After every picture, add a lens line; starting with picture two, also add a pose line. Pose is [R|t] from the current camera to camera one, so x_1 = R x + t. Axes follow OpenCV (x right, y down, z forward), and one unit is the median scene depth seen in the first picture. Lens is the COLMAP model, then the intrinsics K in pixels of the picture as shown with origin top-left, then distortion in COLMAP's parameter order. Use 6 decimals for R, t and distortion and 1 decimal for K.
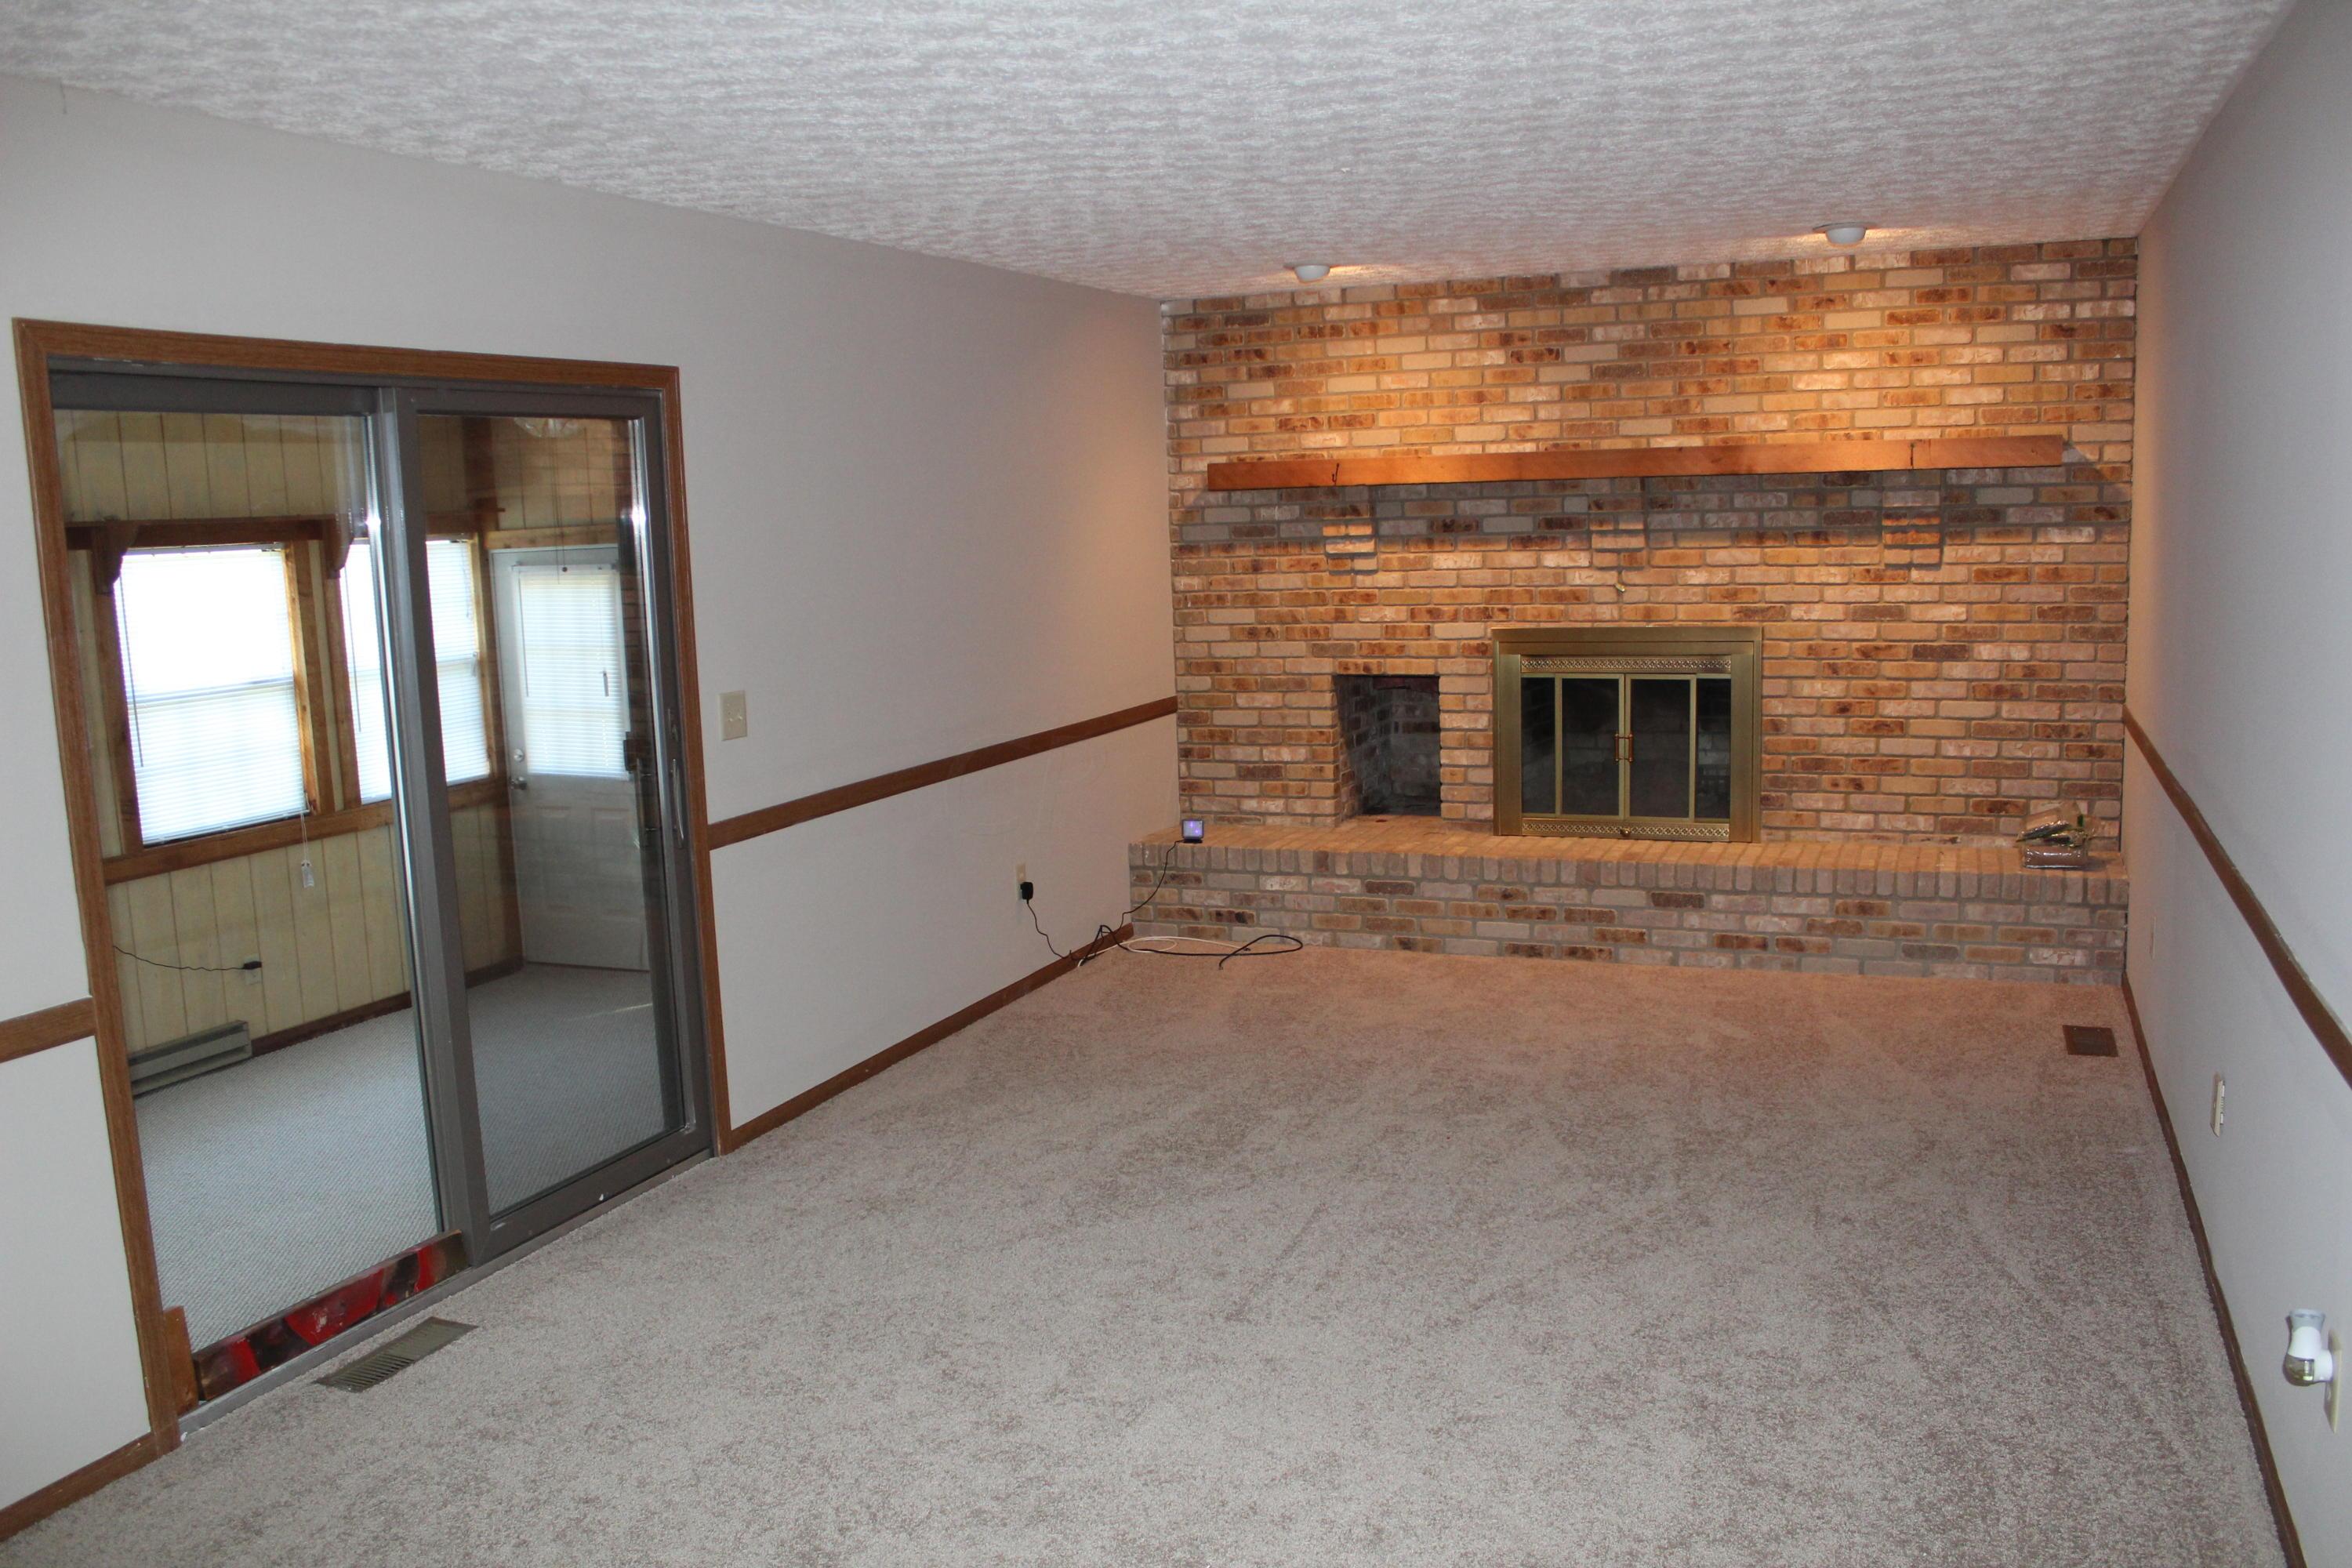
lens RADIAL K [[1975.2, 0, 1173.9], [0, 1975.2, 818.2], [0, 0, 1]] dist [-0.164677, 0.148999]
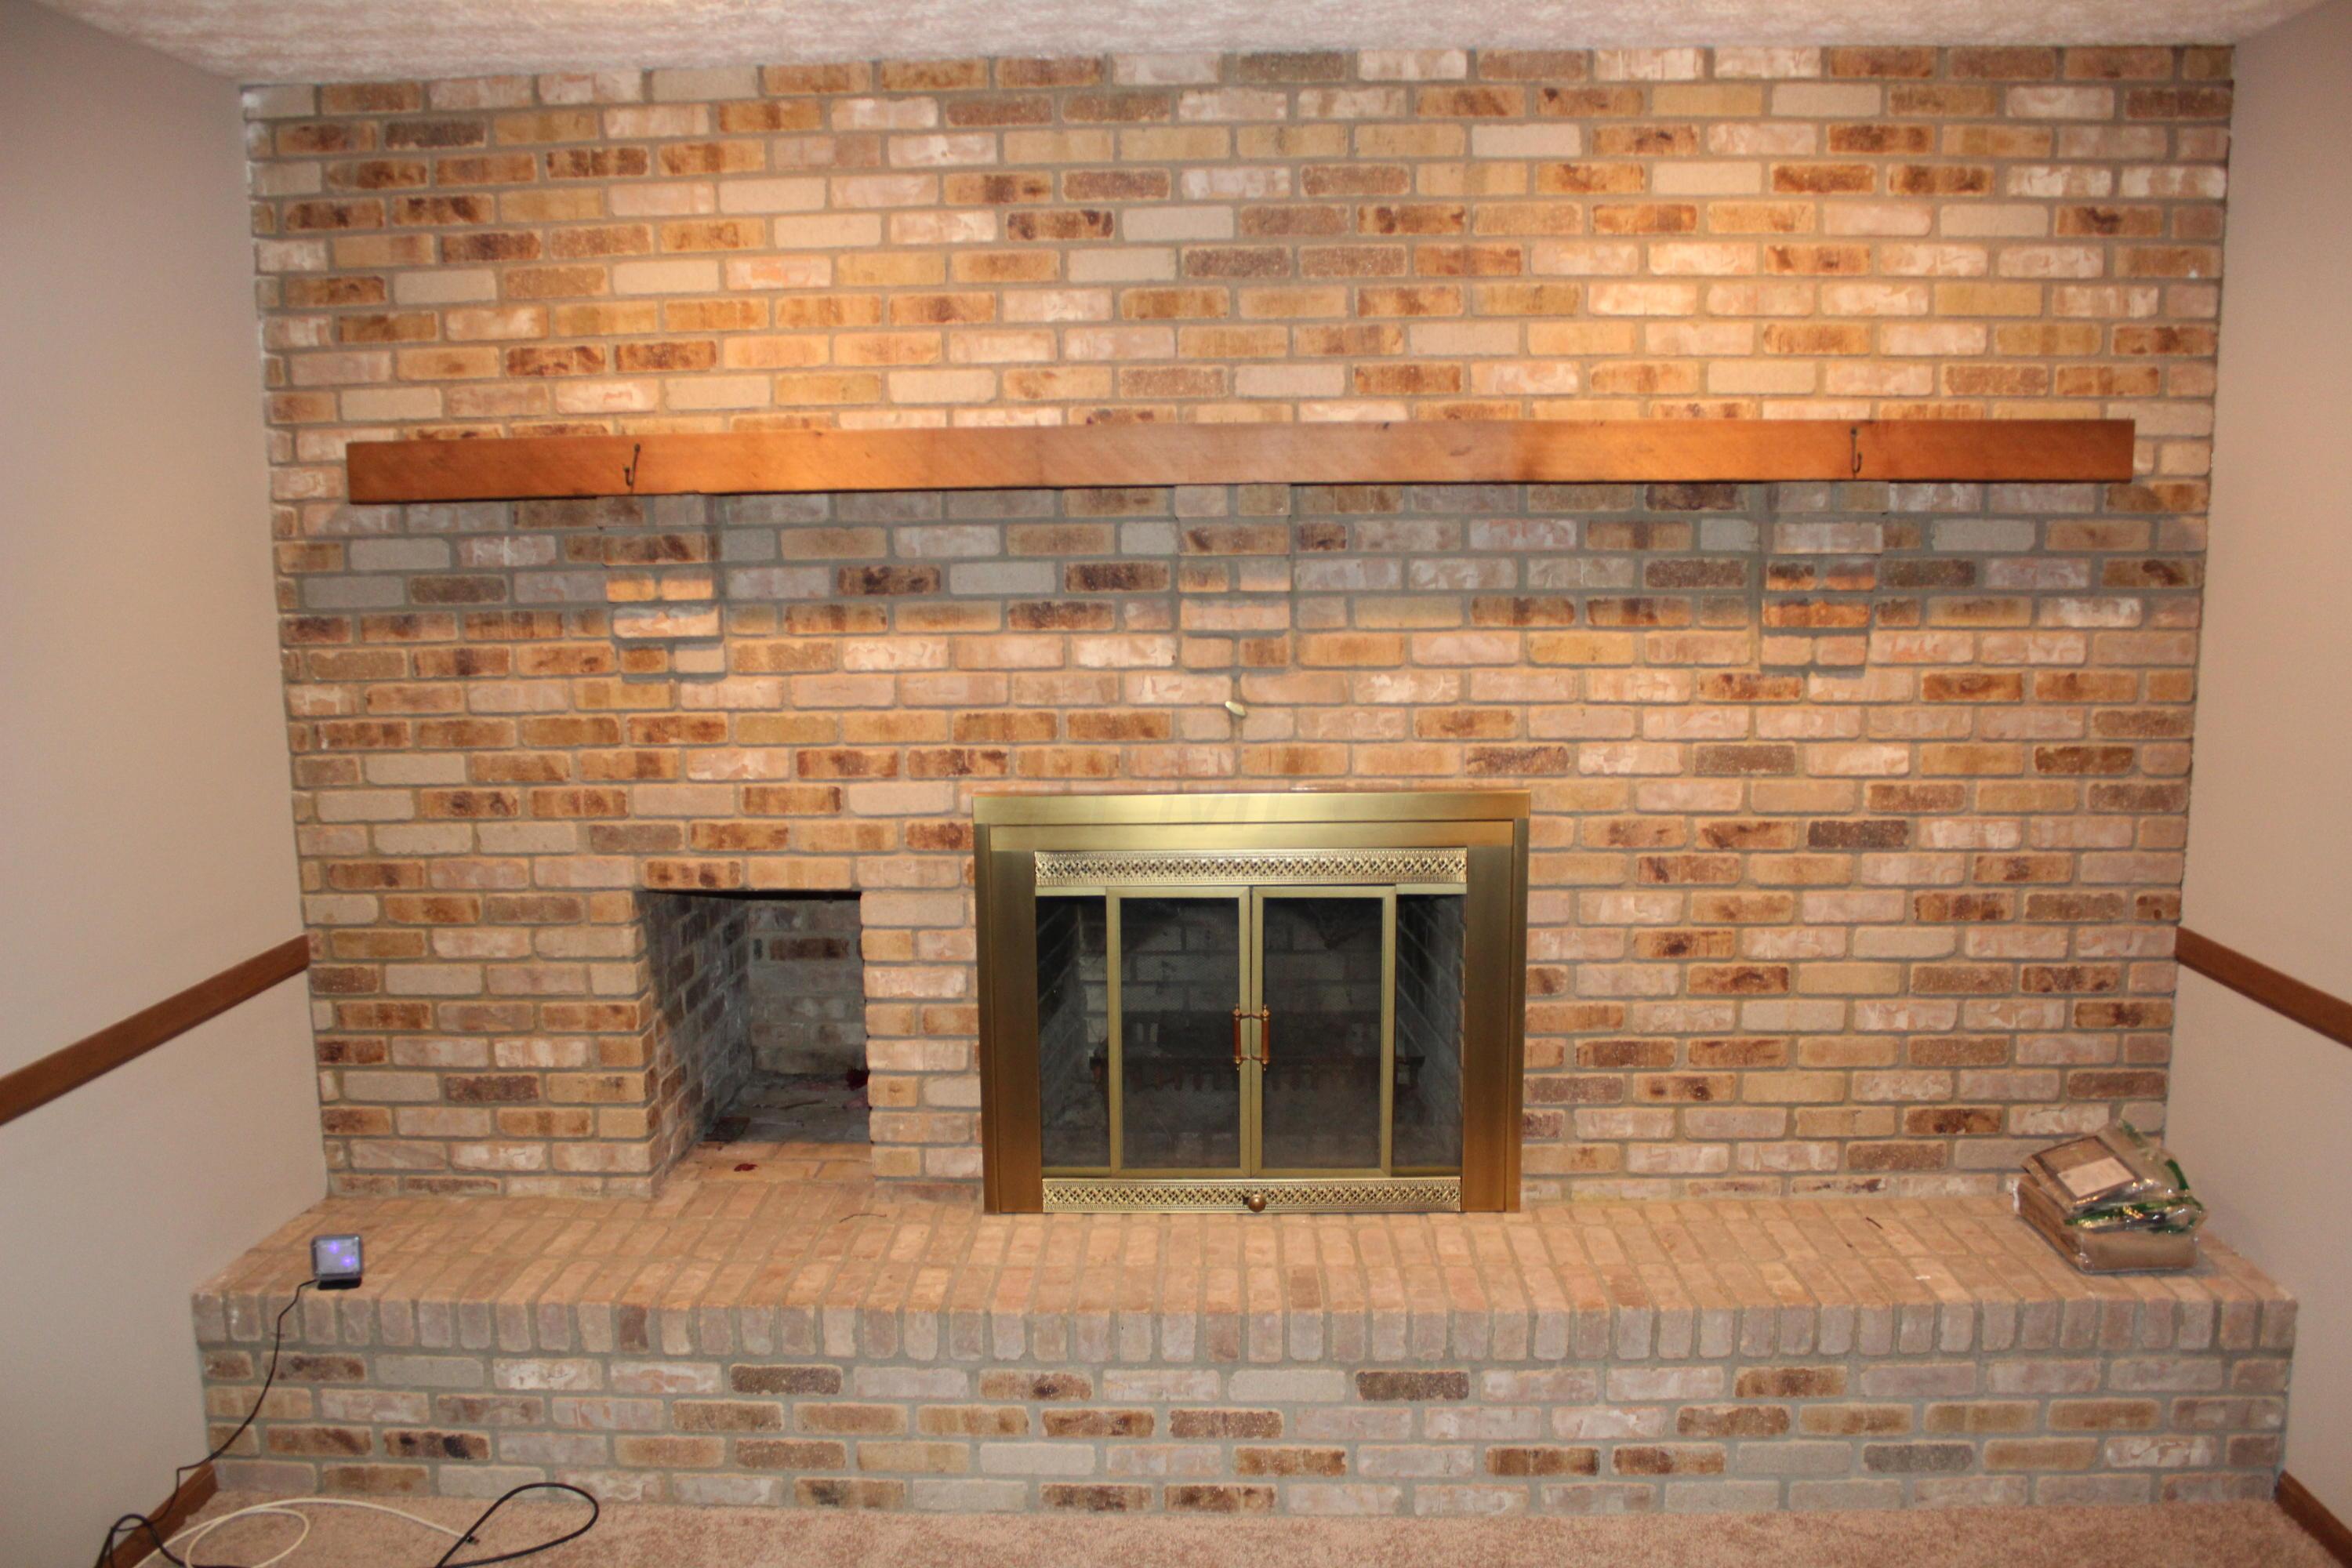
lens RADIAL K [[1975.2, 0, 1173.9], [0, 1975.2, 818.2], [0, 0, 1]] dist [-0.164677, 0.148999]
pose [[0.938441, -0.030884, 0.344056, 0.044268], [0.033190, 0.999449, -0.000814, -0.093143], [-0.343842, 0.012183, 0.938949, 0.556203]]
